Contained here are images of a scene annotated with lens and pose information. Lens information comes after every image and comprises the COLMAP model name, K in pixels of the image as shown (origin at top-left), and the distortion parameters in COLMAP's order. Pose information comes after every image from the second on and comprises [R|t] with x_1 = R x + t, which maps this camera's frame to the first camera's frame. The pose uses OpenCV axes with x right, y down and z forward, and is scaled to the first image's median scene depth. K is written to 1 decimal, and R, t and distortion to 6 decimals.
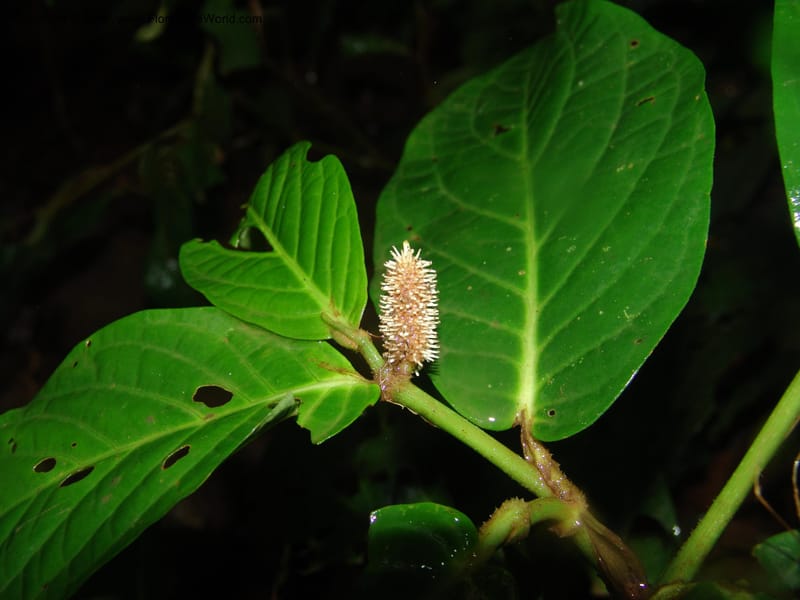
lens RADIAL K [[1001.9, 0, 399.9], [0, 1001.9, 306.7], [0, 0, 1]] dist [-0.089351, 0.000000]
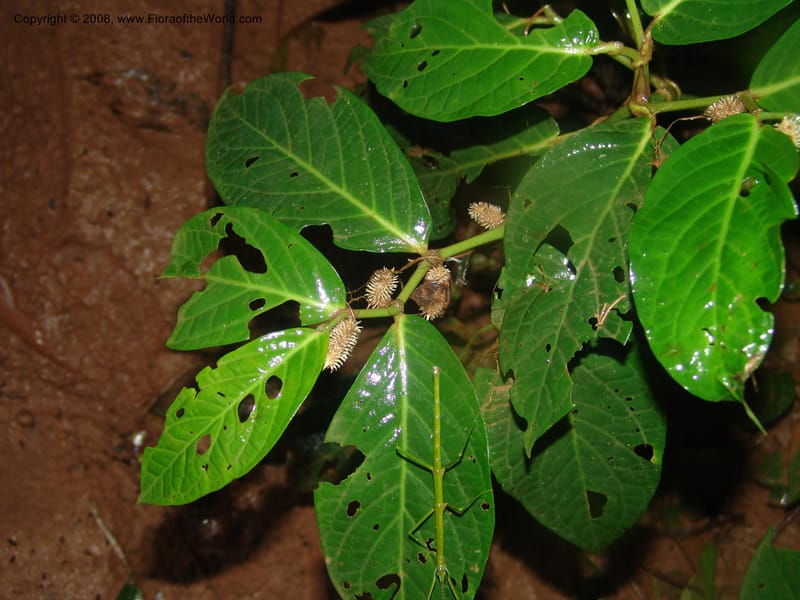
lens RADIAL K [[1001.9, 0, 372.1], [0, 1001.9, 305.4], [0, 0, 1]] dist [-0.089351, 0.000000]
pose [[0.710132, 0.702490, -0.047122, 0.225828], [-0.388965, 0.447222, 0.805418, -1.149935], [0.586872, -0.553624, 0.590831, -1.088820]]
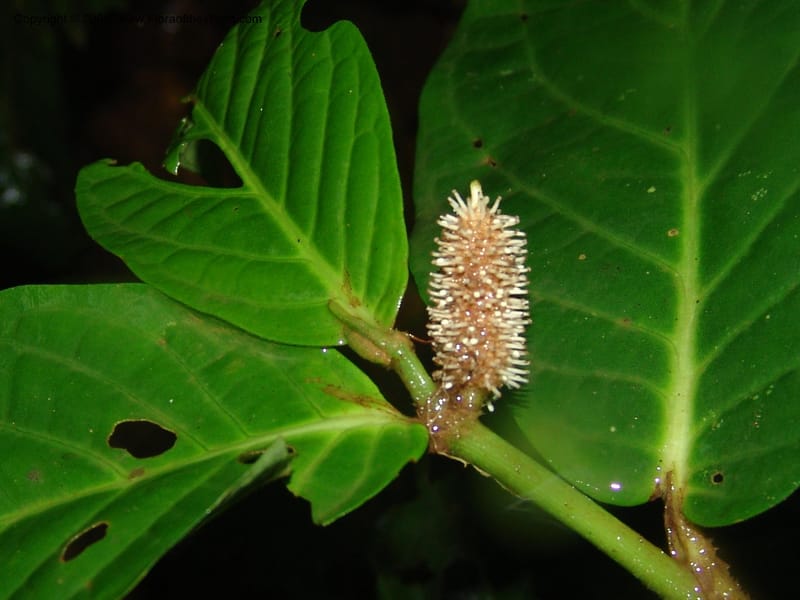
lens RADIAL K [[1998.9, 0, 408.4], [0, 1998.9, 300.5], [0, 0, 1]] dist [-0.092063, 0.000000]
pose [[0.999731, 0.017890, -0.014745, -0.014063], [-0.017361, 0.999227, 0.035257, -0.034786], [0.015364, -0.034992, 0.999270, -0.164087]]
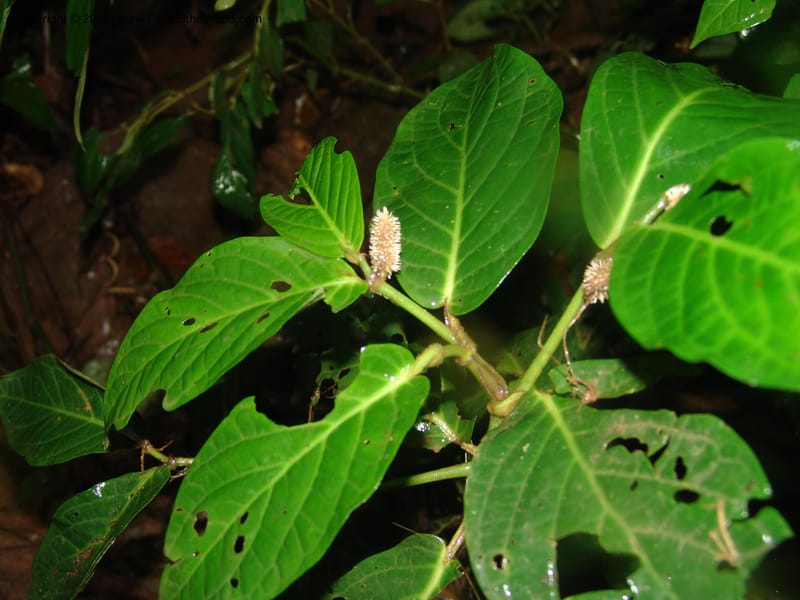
lens RADIAL K [[1001.9, 0, 397.6], [0, 1001.9, 295.9], [0, 0, 1]] dist [-0.089351, 0.000000]
pose [[0.998875, 0.028901, -0.037599, 0.100091], [-0.024684, 0.993826, 0.108166, -0.097964], [0.040493, -0.107116, 0.993422, -0.834563]]
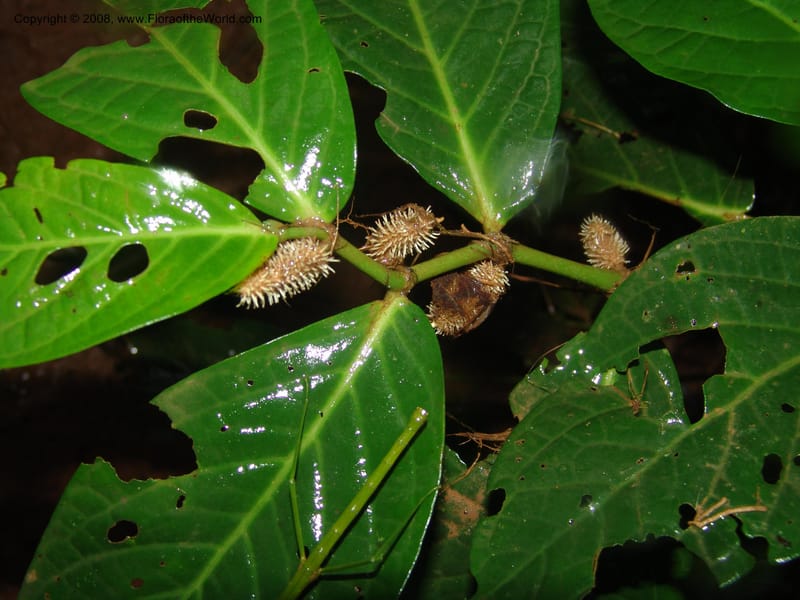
lens RADIAL K [[1001.9, 0, 396.4], [0, 1001.9, 303.3], [0, 0, 1]] dist [-0.089351, 0.000000]
pose [[0.162882, 0.986645, -0.000369, 0.190350], [-0.645698, 0.106879, 0.756076, -0.293250], [0.746019, -0.122913, 0.654483, -0.555832]]
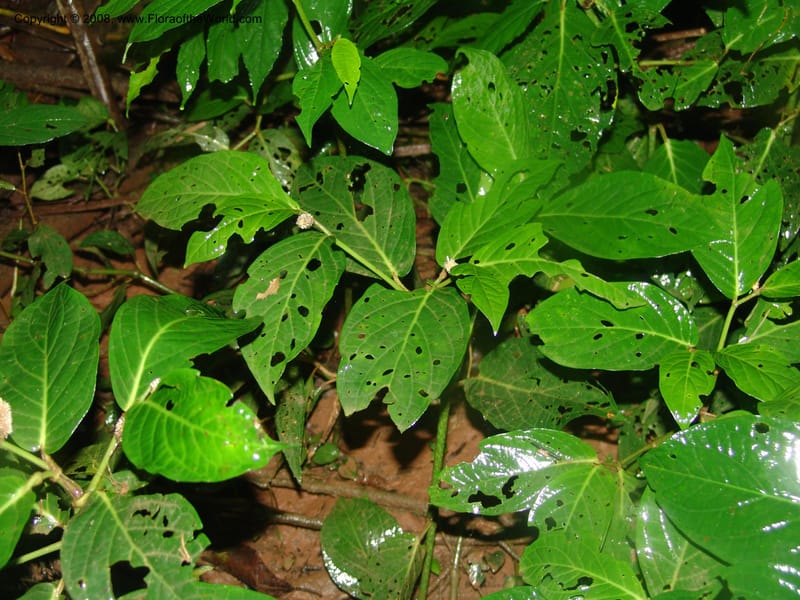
lens RADIAL K [[1001.9, 0, 427.8], [0, 1001.9, 261.0], [0, 0, 1]] dist [-0.089351, 0.000000]
pose [[0.928841, -0.043451, 0.367921, 0.133708], [0.040977, 0.999054, 0.014538, -0.481241], [-0.368205, 0.001572, 0.929743, -2.412028]]
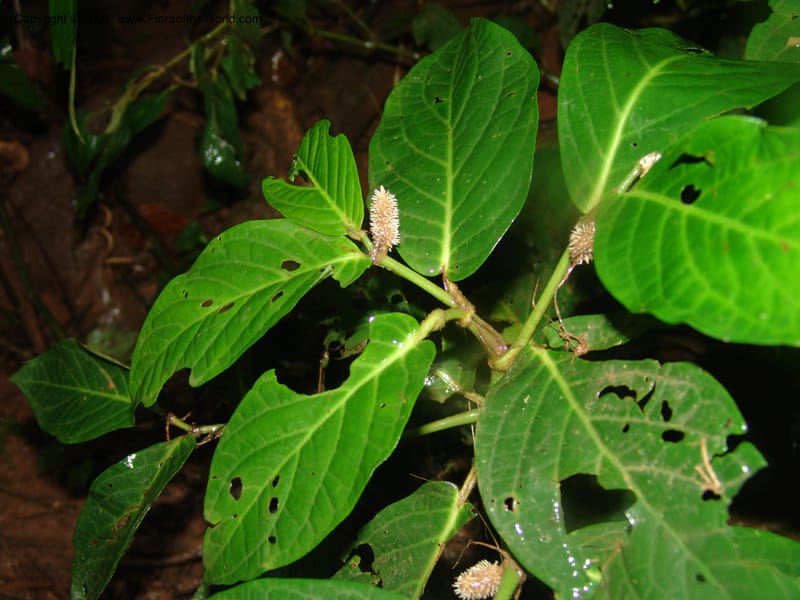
lens RADIAL K [[1001.9, 0, 400.9], [0, 1001.9, 297.5], [0, 0, 1]] dist [-0.089351, 0.000000]
pose [[0.998947, -0.041154, -0.020277, 0.073199], [0.044026, 0.984222, 0.171371, -0.178599], [0.012904, -0.172083, 0.984998, -0.976833]]
